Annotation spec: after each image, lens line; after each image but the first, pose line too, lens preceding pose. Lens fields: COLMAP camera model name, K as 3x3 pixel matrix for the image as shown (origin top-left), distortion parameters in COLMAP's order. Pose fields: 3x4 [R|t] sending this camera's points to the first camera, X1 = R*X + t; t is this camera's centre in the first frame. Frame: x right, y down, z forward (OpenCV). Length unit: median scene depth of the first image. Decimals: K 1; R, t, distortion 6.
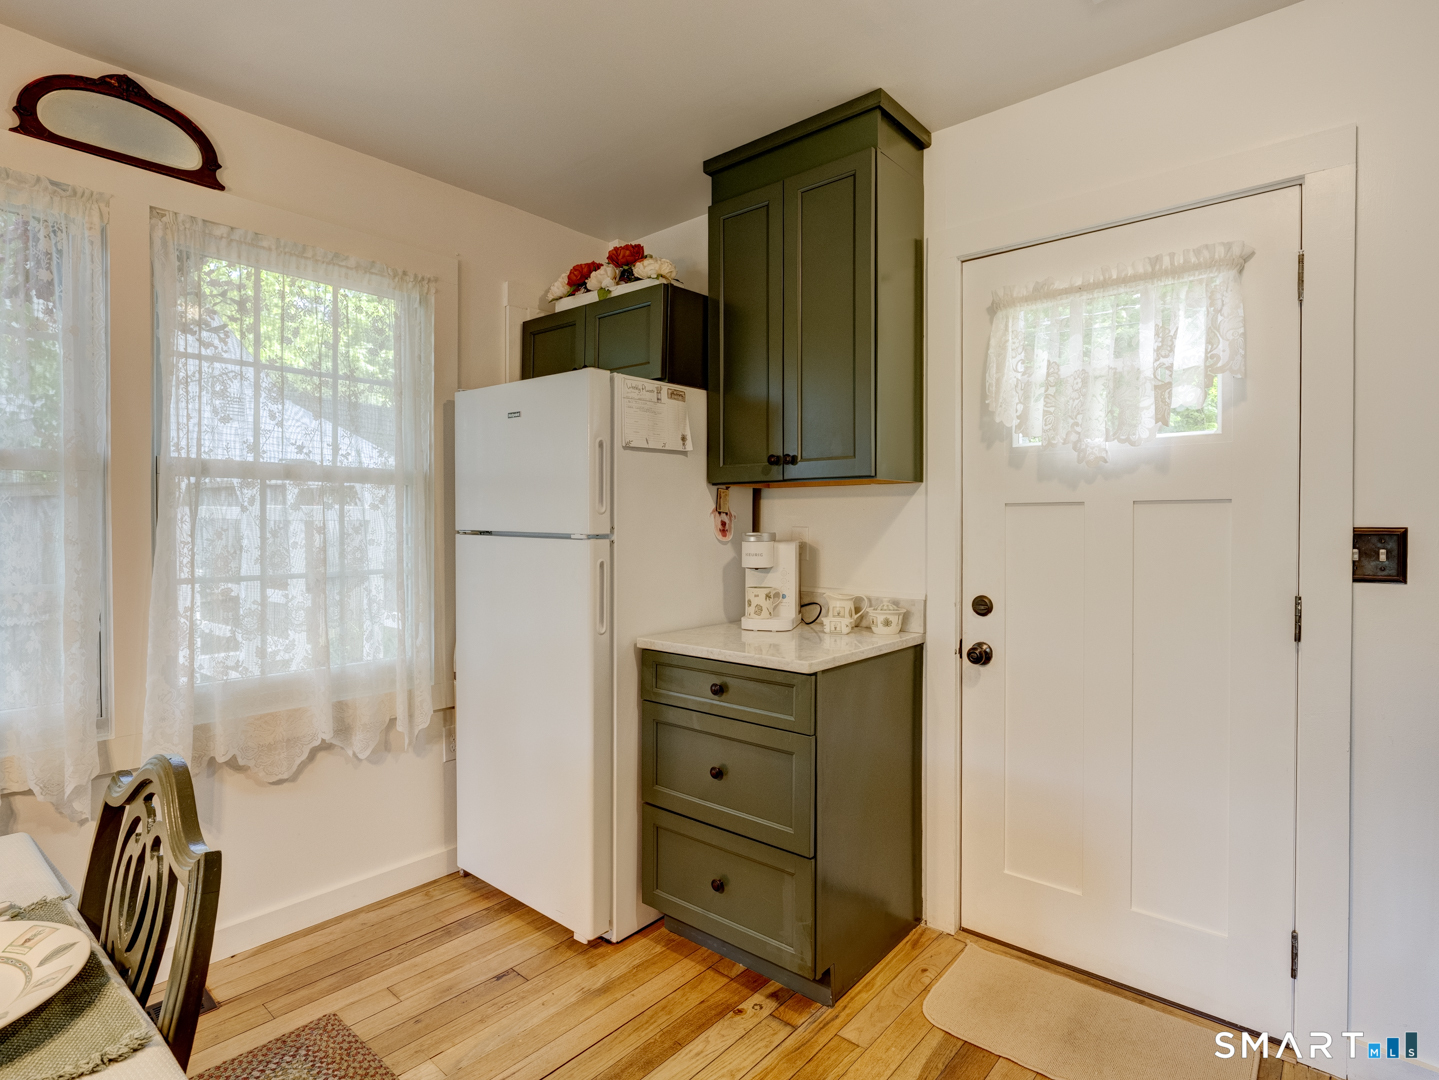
lens RADIAL K [[759.4, 0, 713.5], [0, 759.4, 529.9], [0, 0, 1]] dist [-0.000075, 0.000297]
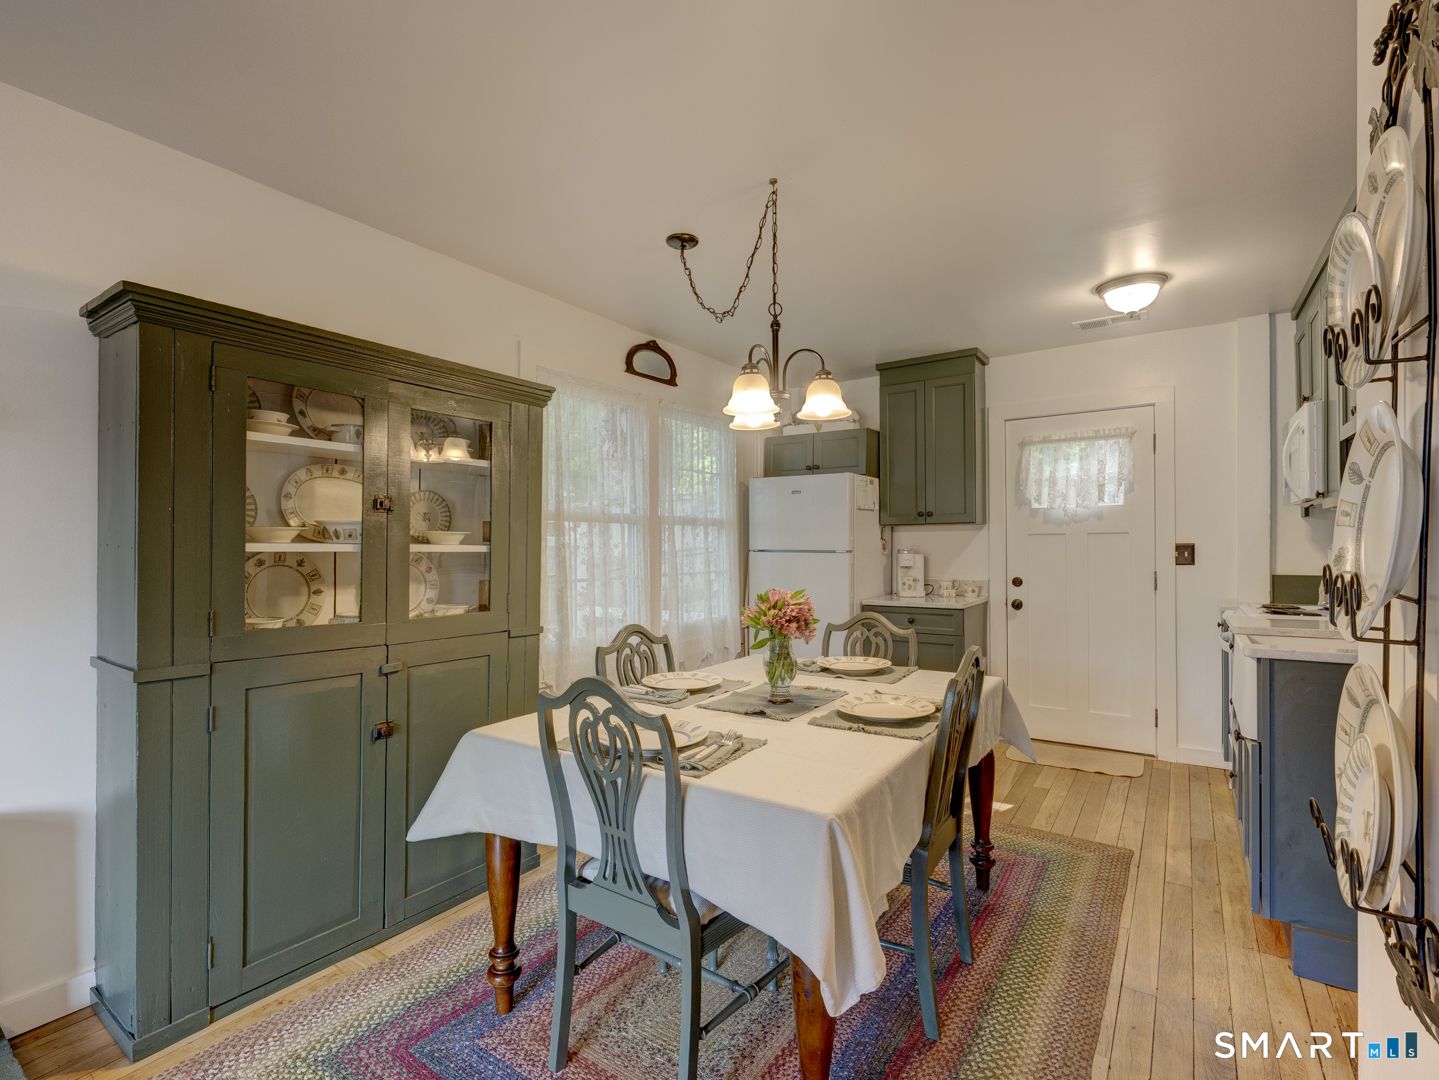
lens RADIAL K [[714.1, 0, 712.8], [0, 714.1, 546.0], [0, 0, 1]] dist [0.007735, -0.000374]
pose [[0.992301, -0.009548, 0.123479, -0.807257], [0.010769, 0.999900, -0.009220, 0.008382], [-0.123378, 0.010479, 0.992304, -0.968402]]
